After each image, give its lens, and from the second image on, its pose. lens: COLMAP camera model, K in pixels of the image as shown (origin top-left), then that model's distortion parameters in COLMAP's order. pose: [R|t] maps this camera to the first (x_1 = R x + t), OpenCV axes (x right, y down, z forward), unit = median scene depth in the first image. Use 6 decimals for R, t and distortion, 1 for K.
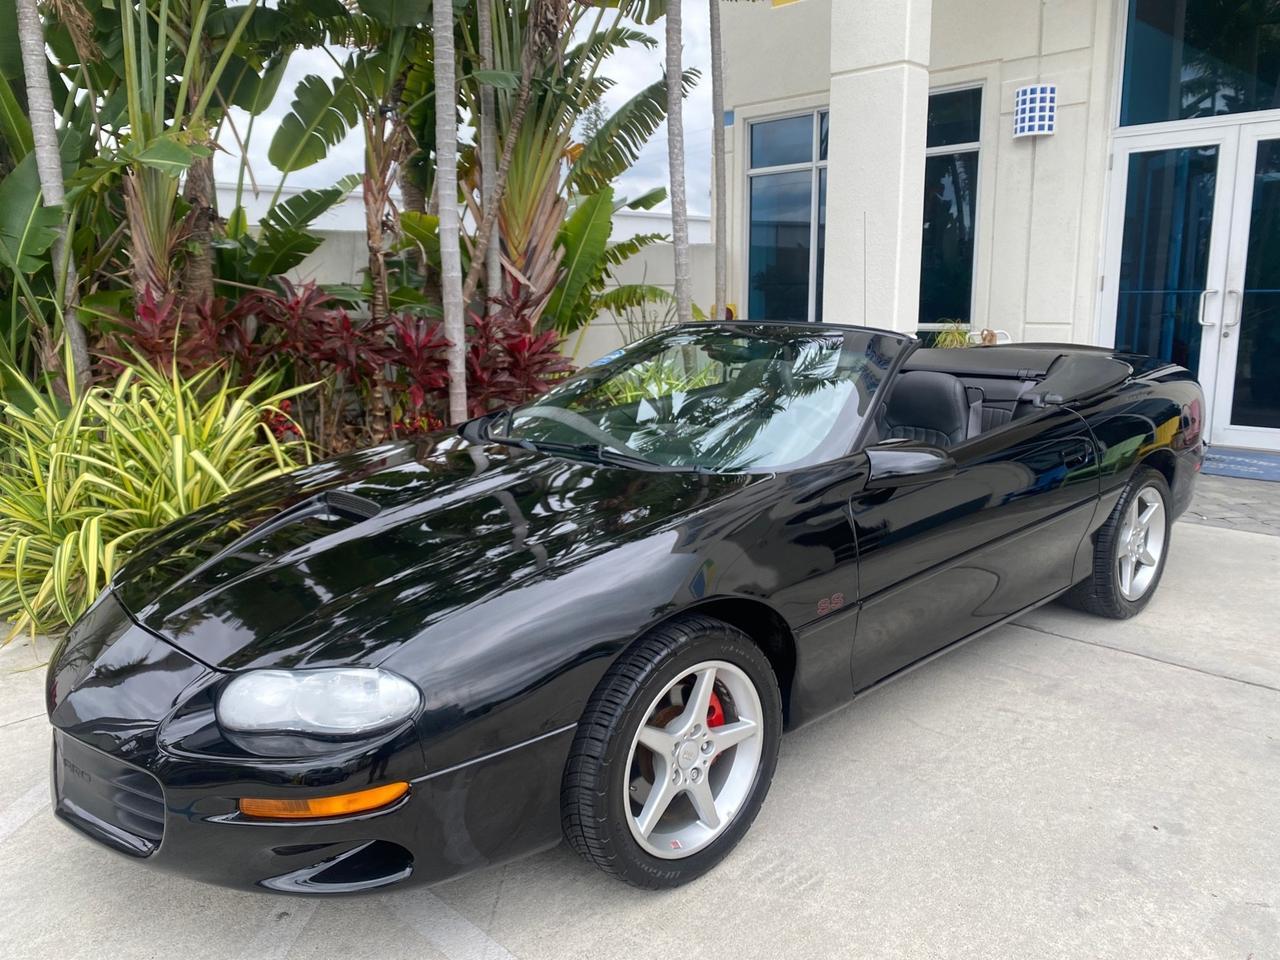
lens RADIAL K [[980.0, 0, 644.3], [0, 980.0, 477.5], [0, 0, 1]] dist [0.031530, -0.017261]
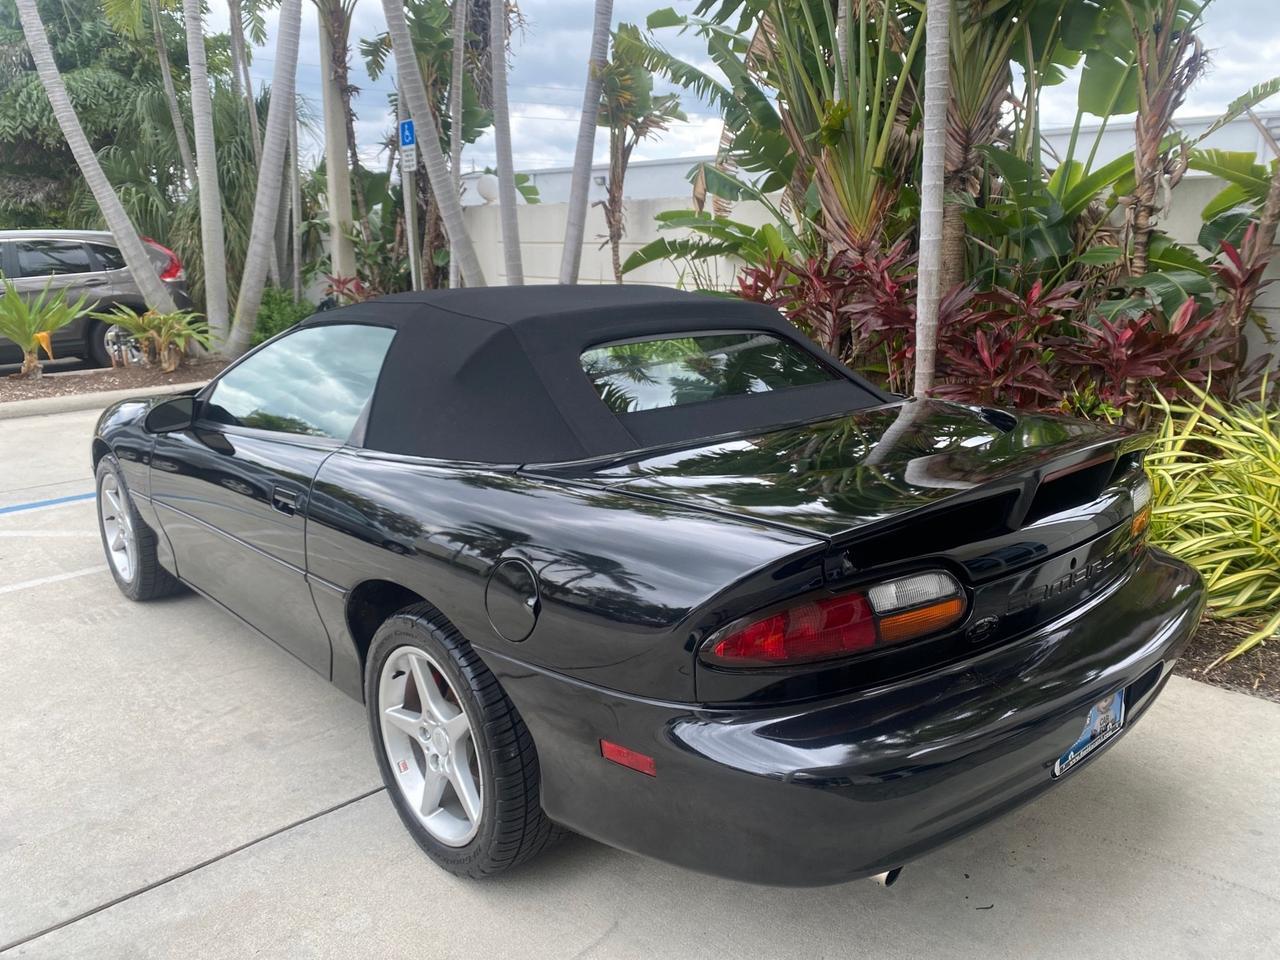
lens RADIAL K [[985.2, 0, 645.3], [0, 985.2, 476.0], [0, 0, 1]] dist [0.010408, -0.002962]
pose [[-0.010172, 0.244402, -0.969621, 0.579810], [-0.187358, 0.952032, 0.241934, -0.137657], [0.982239, 0.184128, 0.036106, 0.611334]]
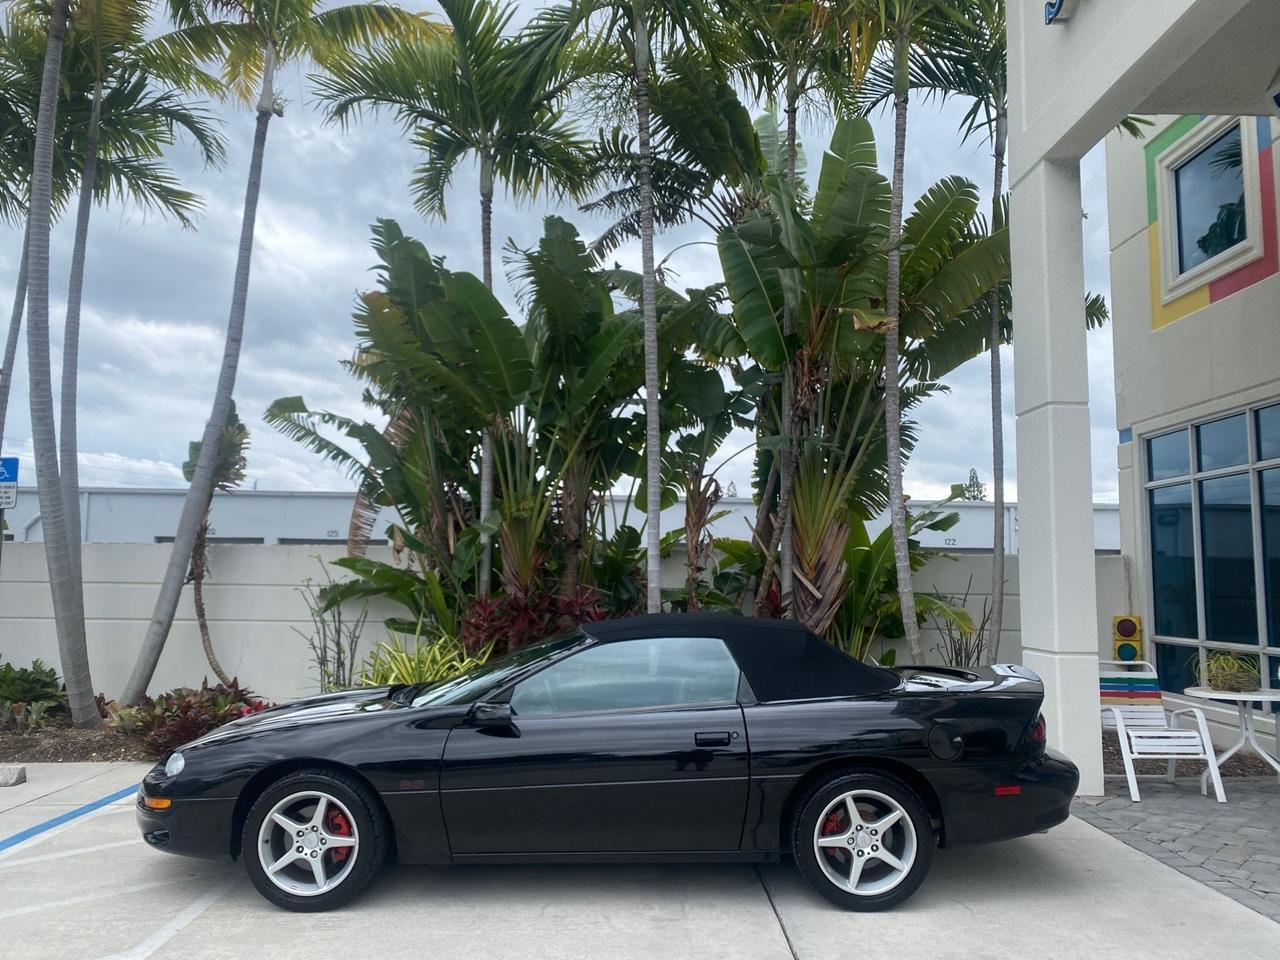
lens RADIAL K [[980.0, 0, 644.3], [0, 980.0, 477.5], [0, 0, 1]] dist [0.031530, -0.017261]
pose [[0.723168, -0.052691, -0.688659, 0.638784], [-0.149502, 0.961505, -0.230560, -0.020755], [0.674297, 0.269690, 0.687452, -0.034325]]
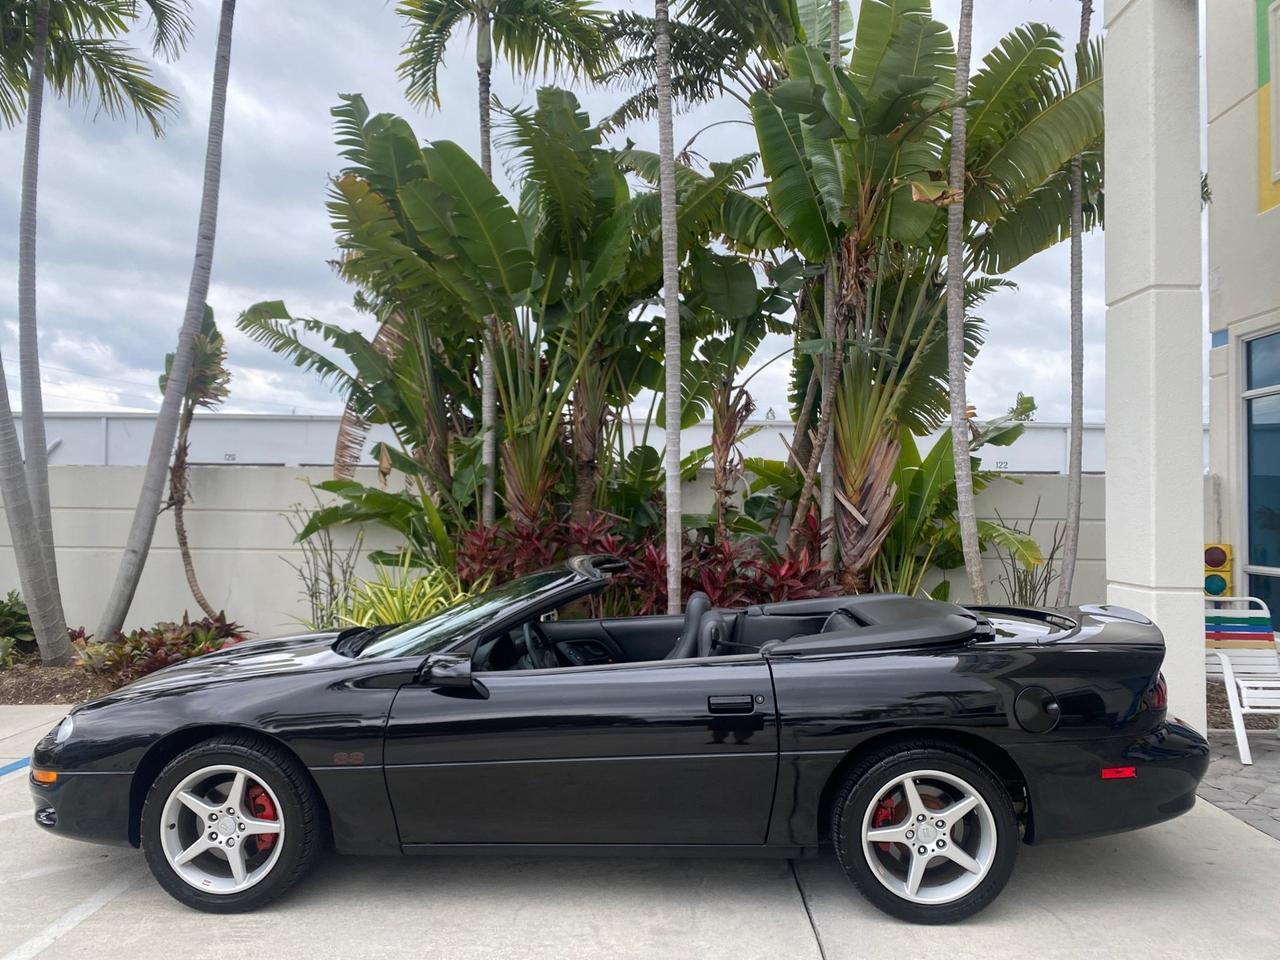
lens RADIAL K [[980.0, 0, 644.3], [0, 980.0, 477.5], [0, 0, 1]] dist [0.031530, -0.017261]
pose [[0.695208, -0.004547, -0.718794, 0.545771], [-0.152428, 0.976305, -0.153603, -0.040319], [0.702461, 0.216351, 0.678042, 0.092555]]
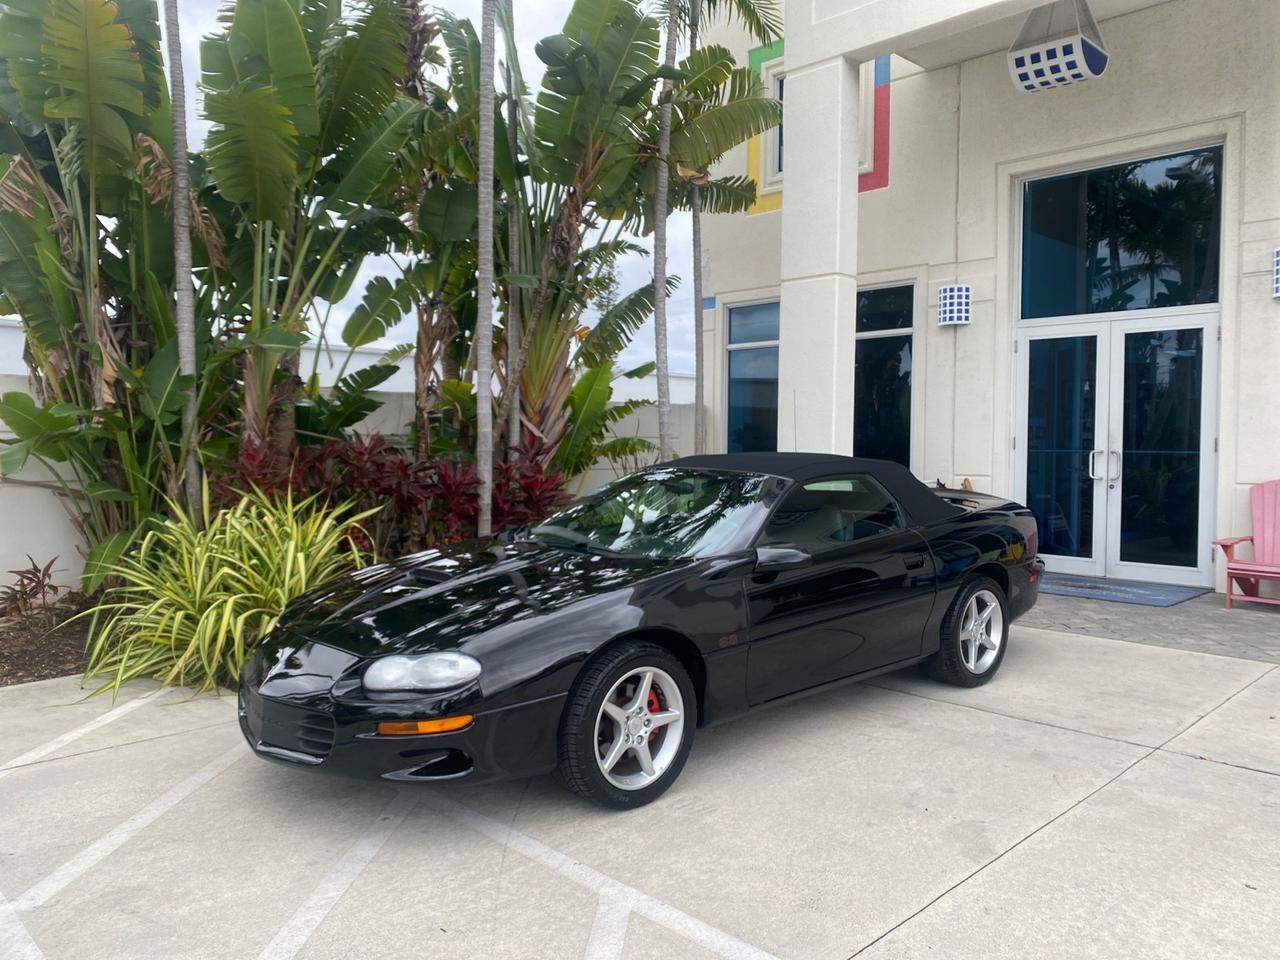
lens RADIAL K [[974.1, 0, 637.2], [0, 974.1, 474.6], [0, 0, 1]] dist [0.035678, -0.036768]
pose [[0.999807, 0.015139, -0.012527, 0.020471], [-0.016861, 0.988350, -0.151261, 0.037507], [0.010091, 0.151443, 0.988414, -0.223626]]
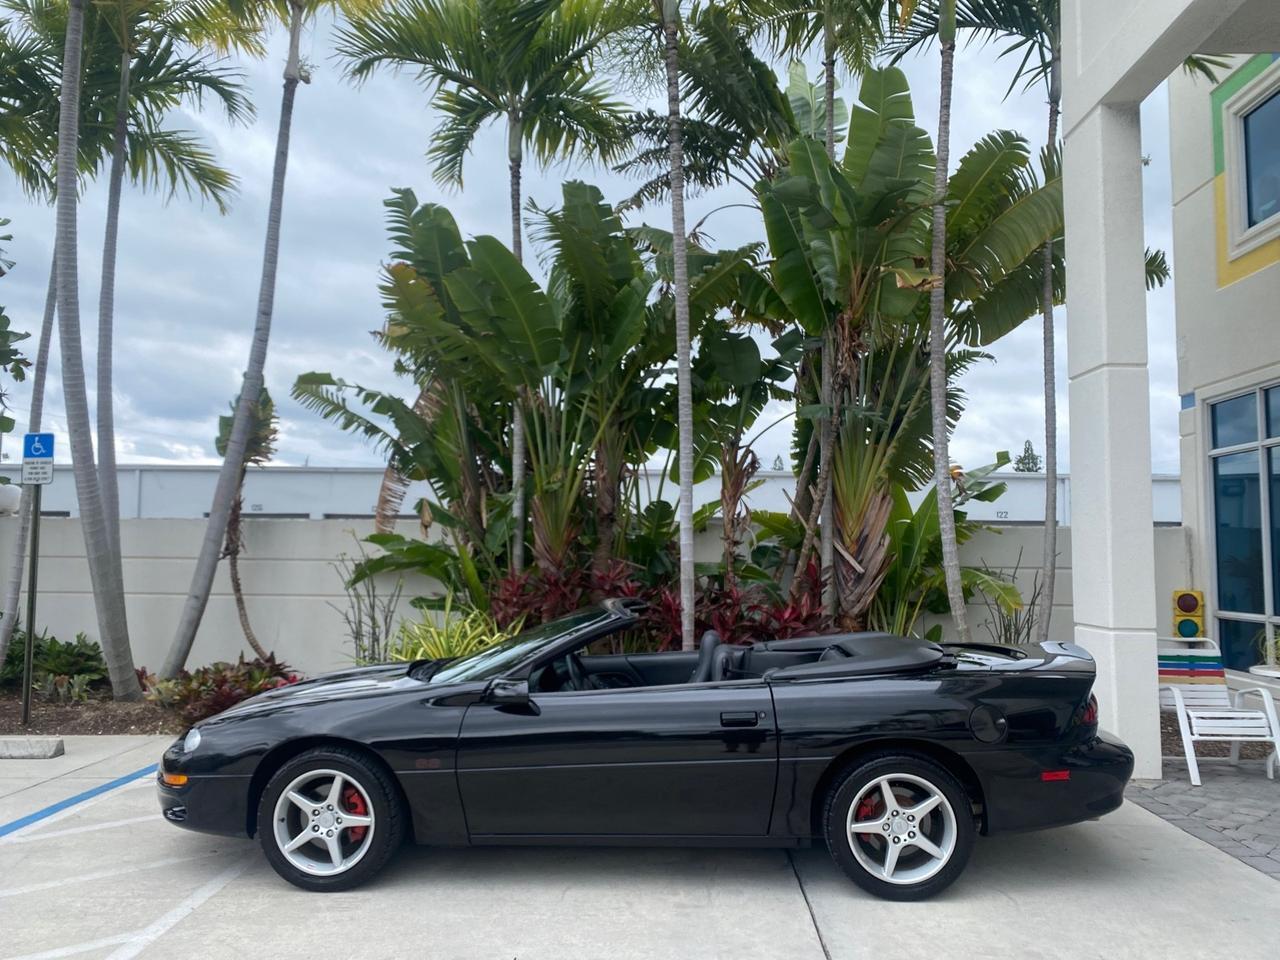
lens RADIAL K [[983.3, 0, 640.0], [0, 983.3, 480.0], [0, 0, 1]] dist [0.025089, -0.012877]
pose [[0.686406, -0.037963, -0.726227, 0.627627], [-0.153792, 0.968472, -0.195985, -0.025773], [0.710771, 0.246213, 0.658927, 0.000001]]
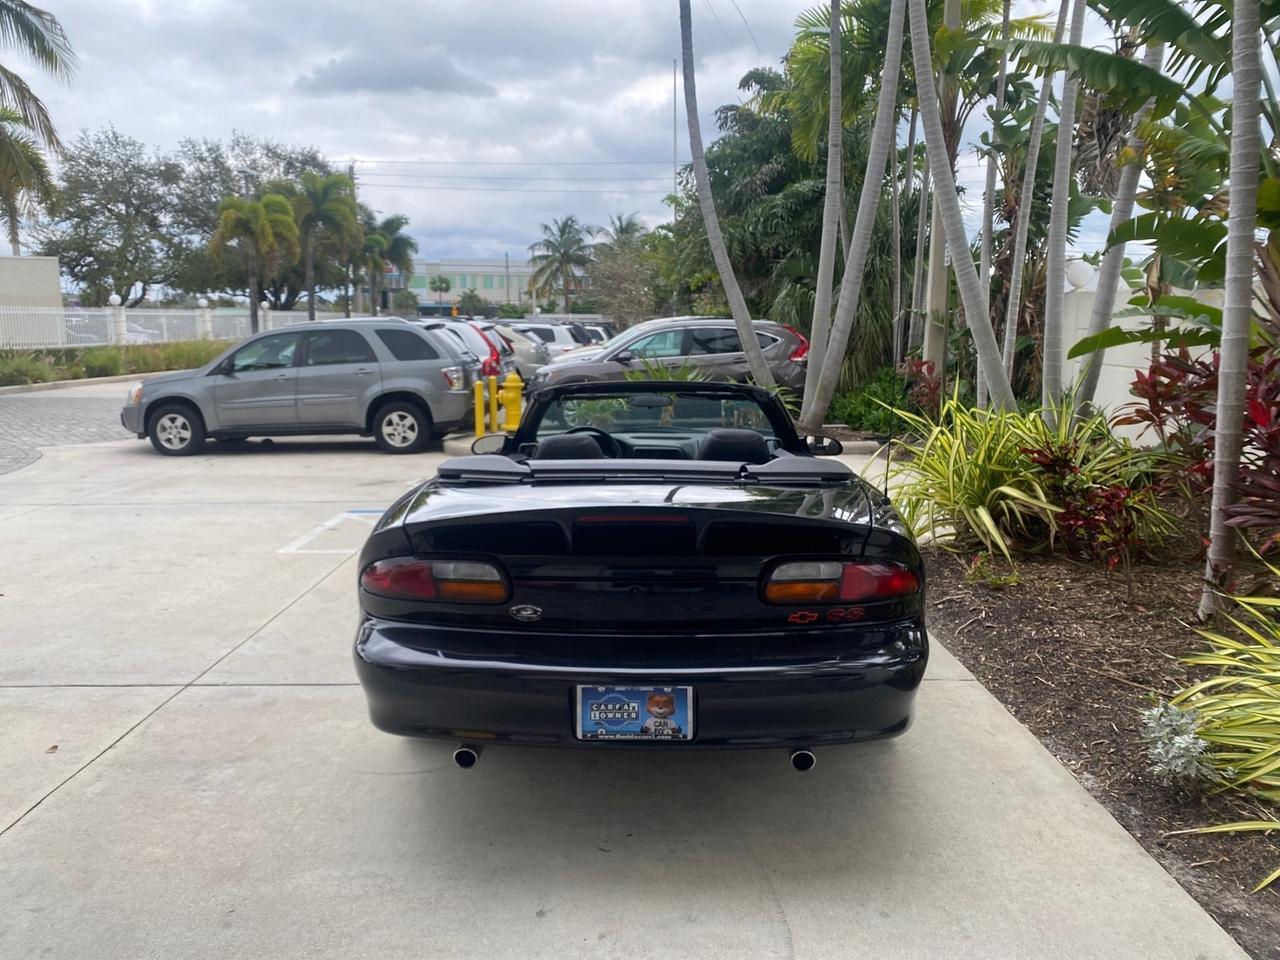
lens RADIAL K [[981.5, 0, 643.8], [0, 981.5, 482.0], [0, 0, 1]] dist [0.024069, -0.015777]
pose [[-0.698602, 0.127971, -0.703974, 0.565869], [-0.124257, 0.947228, 0.295499, -0.220108], [0.704639, 0.293910, -0.645834, 0.982944]]
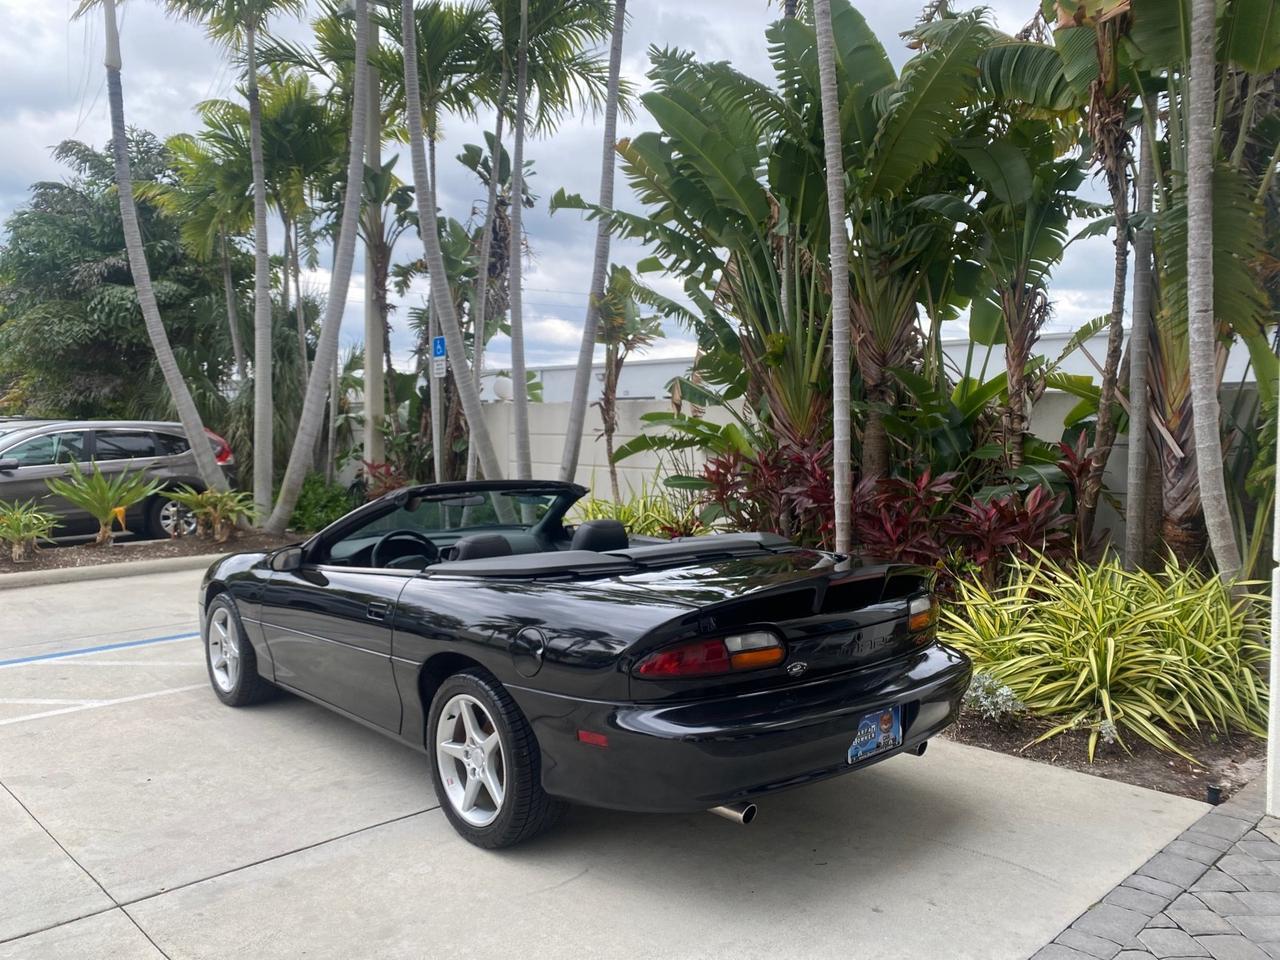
lens RADIAL K [[980.0, 0, 644.3], [0, 980.0, 477.5], [0, 0, 1]] dist [0.031530, -0.017261]
pose [[-0.011698, 0.063392, -0.997920, 0.785510], [-0.194335, 0.978815, 0.064456, -0.154928], [0.980866, 0.194684, 0.000869, 0.628891]]
